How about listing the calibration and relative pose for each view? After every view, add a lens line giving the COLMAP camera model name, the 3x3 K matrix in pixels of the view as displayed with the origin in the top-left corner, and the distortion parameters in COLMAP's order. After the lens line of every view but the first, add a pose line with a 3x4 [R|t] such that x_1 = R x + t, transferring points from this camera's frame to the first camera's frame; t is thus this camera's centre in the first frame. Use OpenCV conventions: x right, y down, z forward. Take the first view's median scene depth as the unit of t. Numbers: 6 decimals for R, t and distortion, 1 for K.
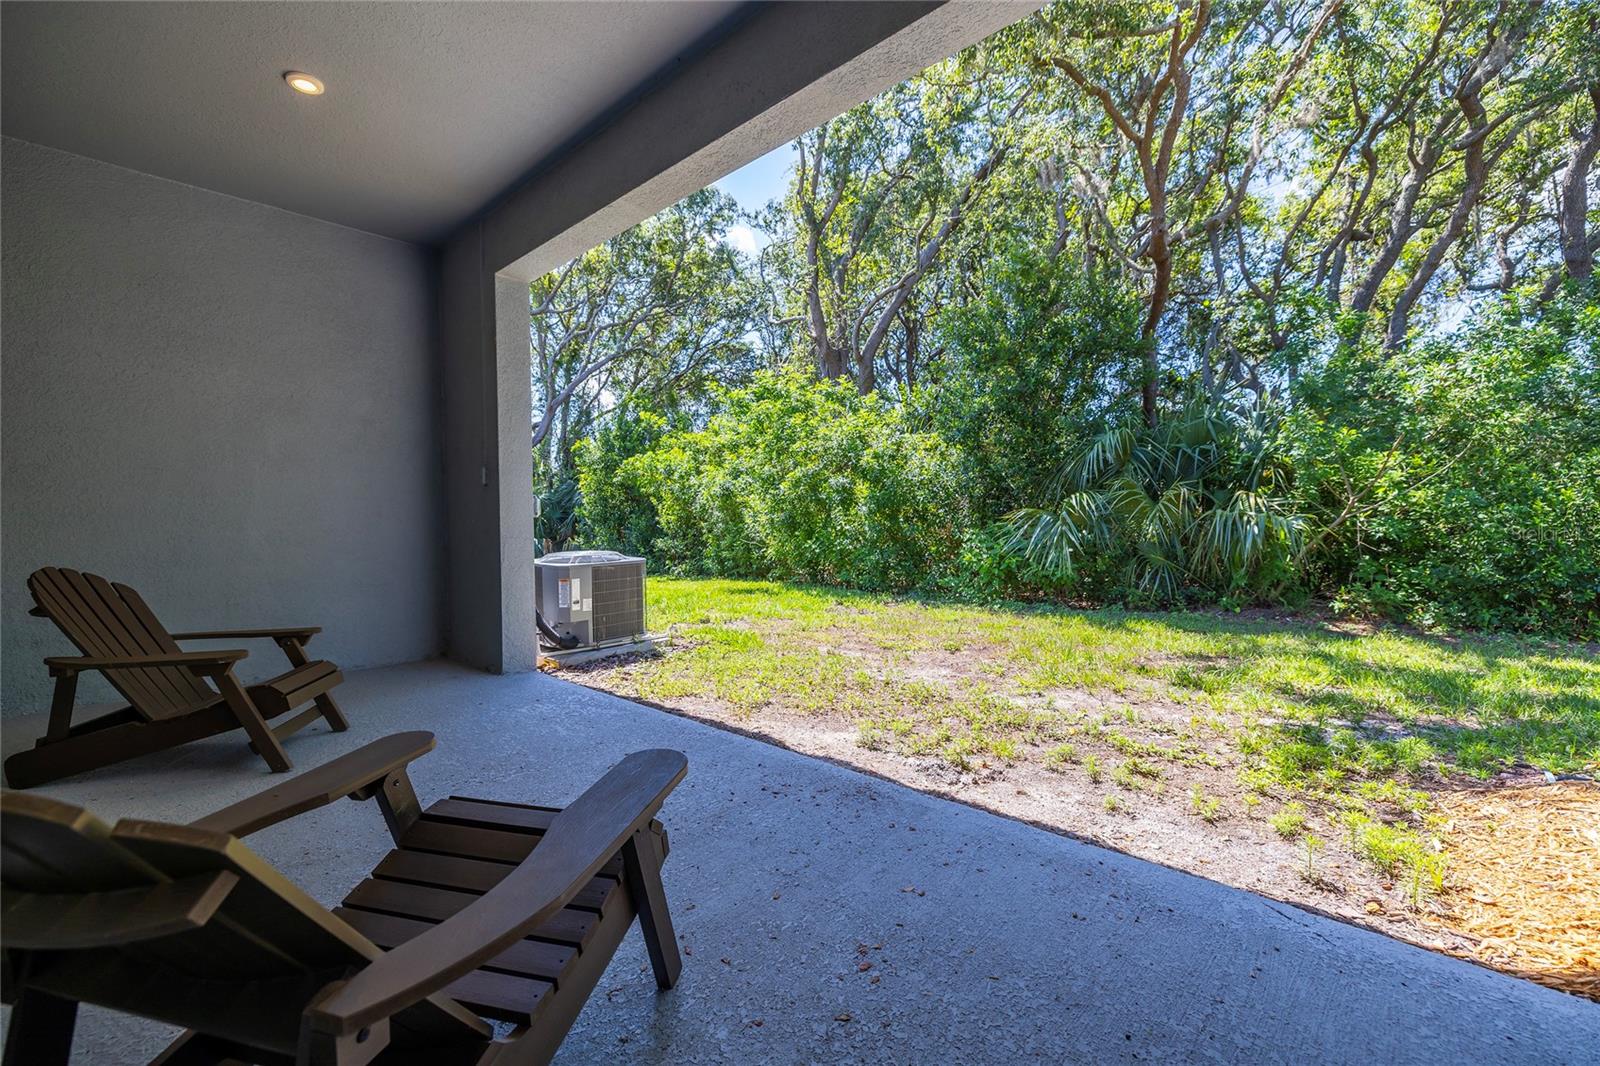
lens RADIAL K [[656.9, 0, 801.5], [0, 656.9, 537.8], [0, 0, 1]] dist [-0.000601, 0.000004]
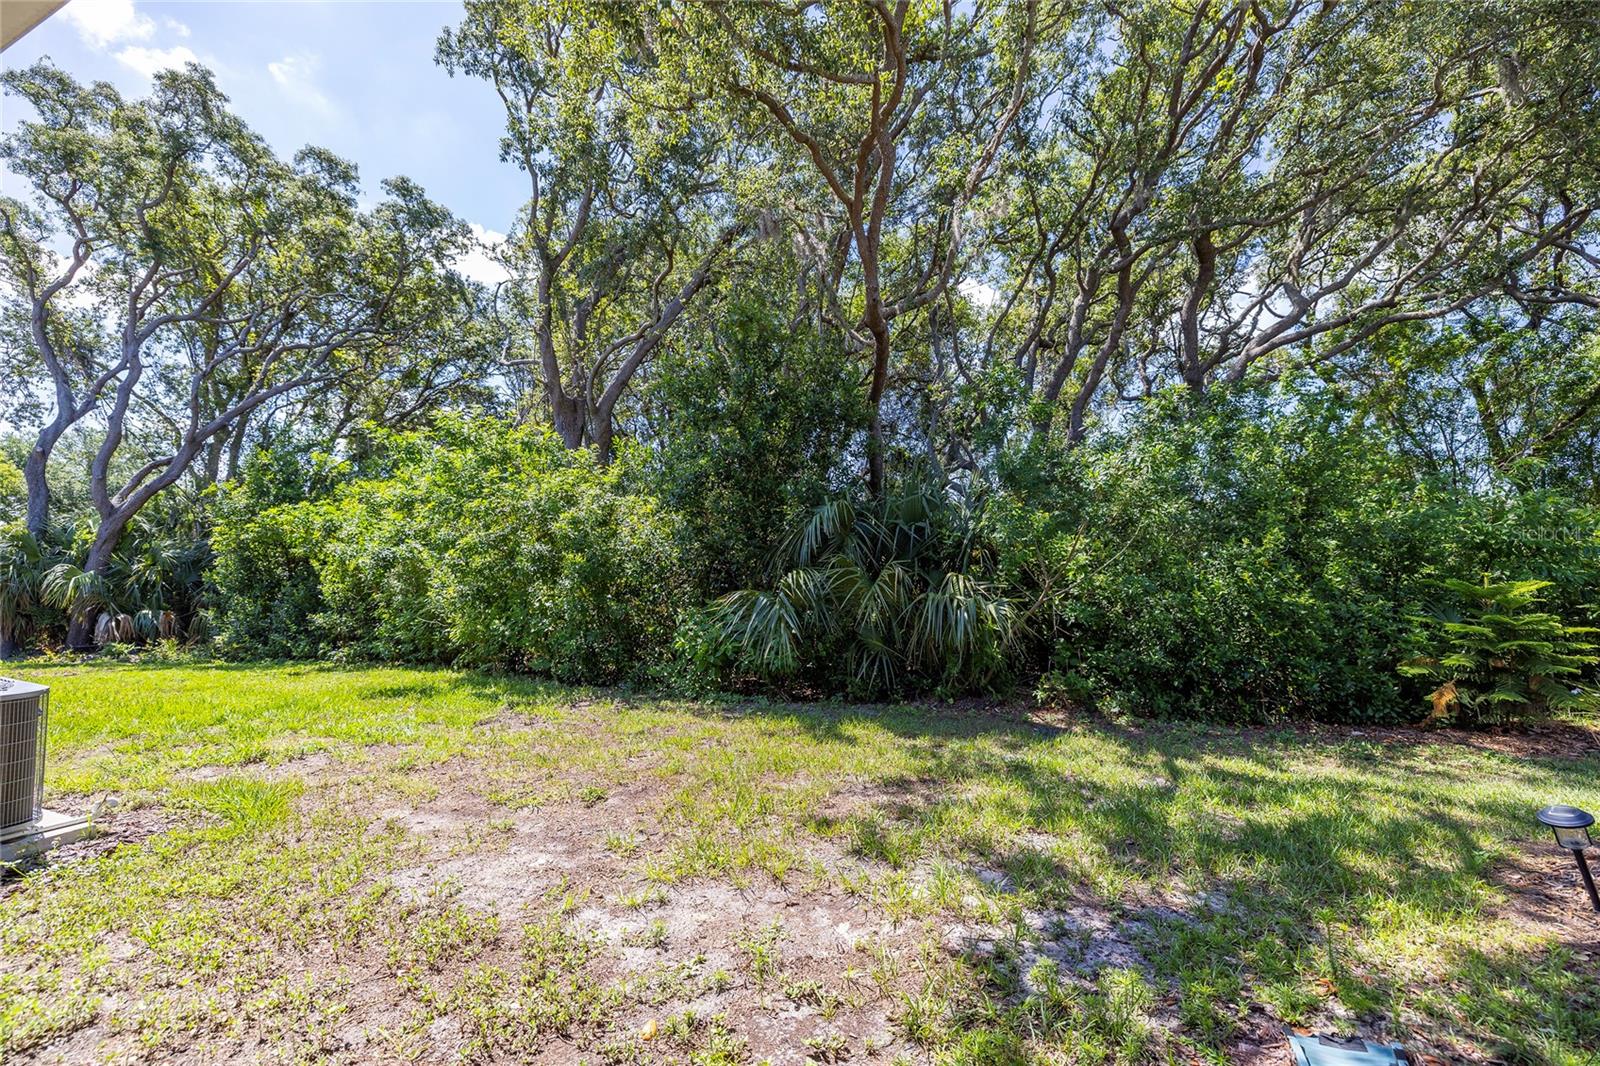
lens RADIAL K [[656.9, 0, 801.5], [0, 656.9, 537.8], [0, 0, 1]] dist [-0.000601, 0.000004]
pose [[0.943995, 0.028185, 0.328754, 0.102374], [0.002637, 0.995669, -0.092933, -0.022739], [-0.329949, 0.088595, 0.939832, 0.118278]]
